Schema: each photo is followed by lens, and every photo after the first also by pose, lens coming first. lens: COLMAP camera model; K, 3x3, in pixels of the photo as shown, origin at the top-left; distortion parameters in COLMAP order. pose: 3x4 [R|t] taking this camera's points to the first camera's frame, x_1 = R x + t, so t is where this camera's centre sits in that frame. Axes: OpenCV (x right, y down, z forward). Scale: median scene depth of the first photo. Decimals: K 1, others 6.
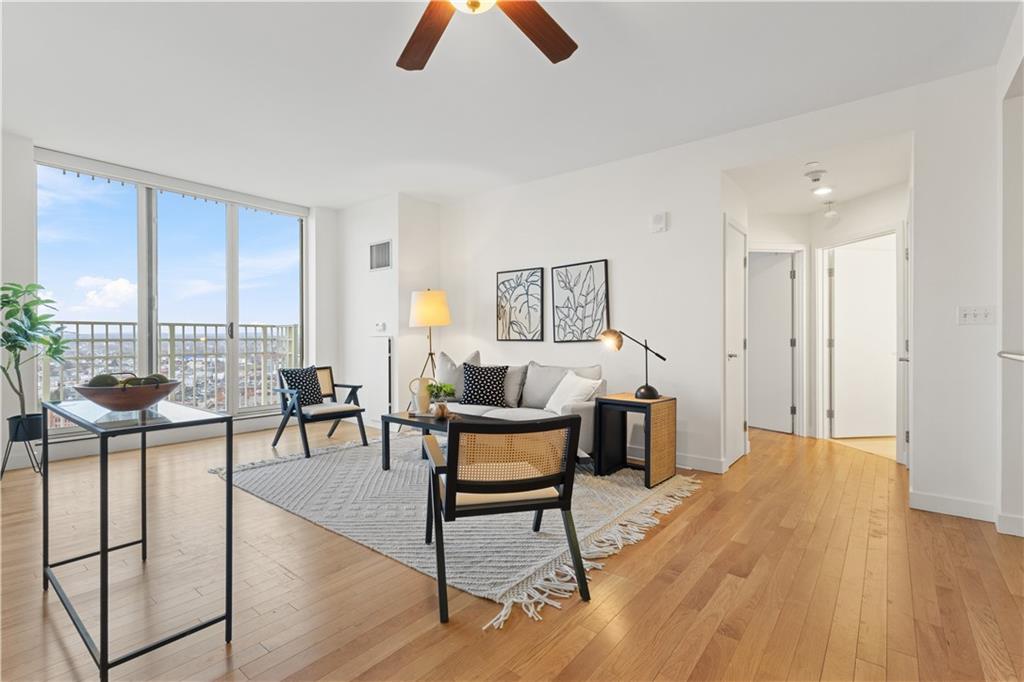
lens RADIAL K [[476.8, 0, 511.4], [0, 476.8, 337.0], [0, 0, 1]] dist [0.003191, 0.000559]
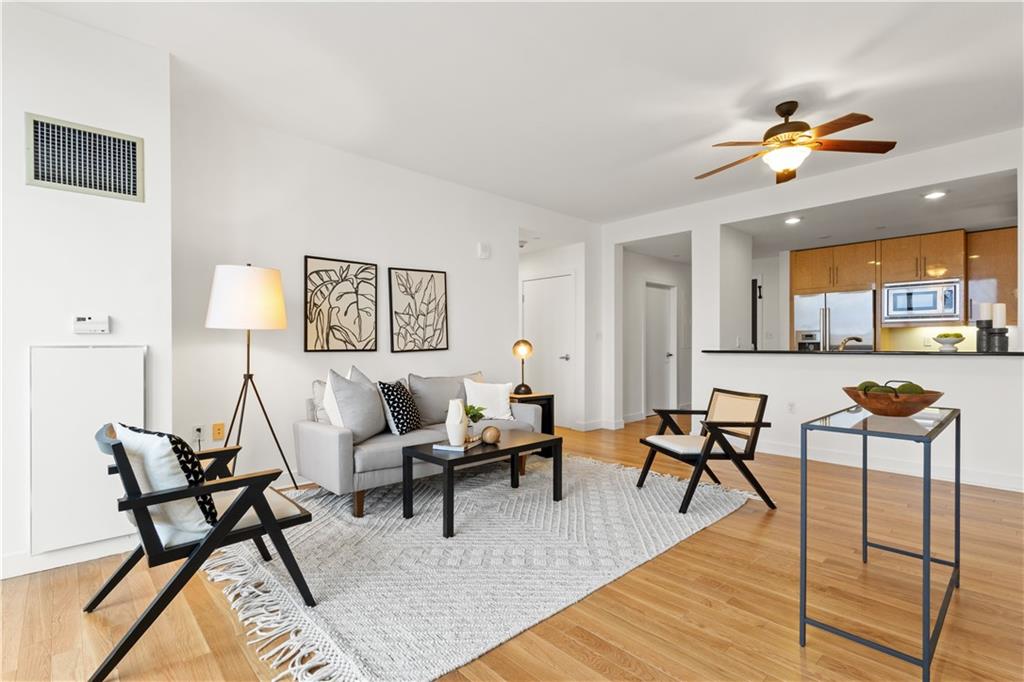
lens RADIAL K [[476.8, 0, 508.7], [0, 476.8, 349.2], [0, 0, 1]] dist [0.003191, 0.000559]
pose [[0.158604, -0.005562, 0.987327, -0.756444], [0.004608, 0.999977, 0.004893, 0.002217], [-0.987331, 0.003773, 0.158626, 0.648947]]
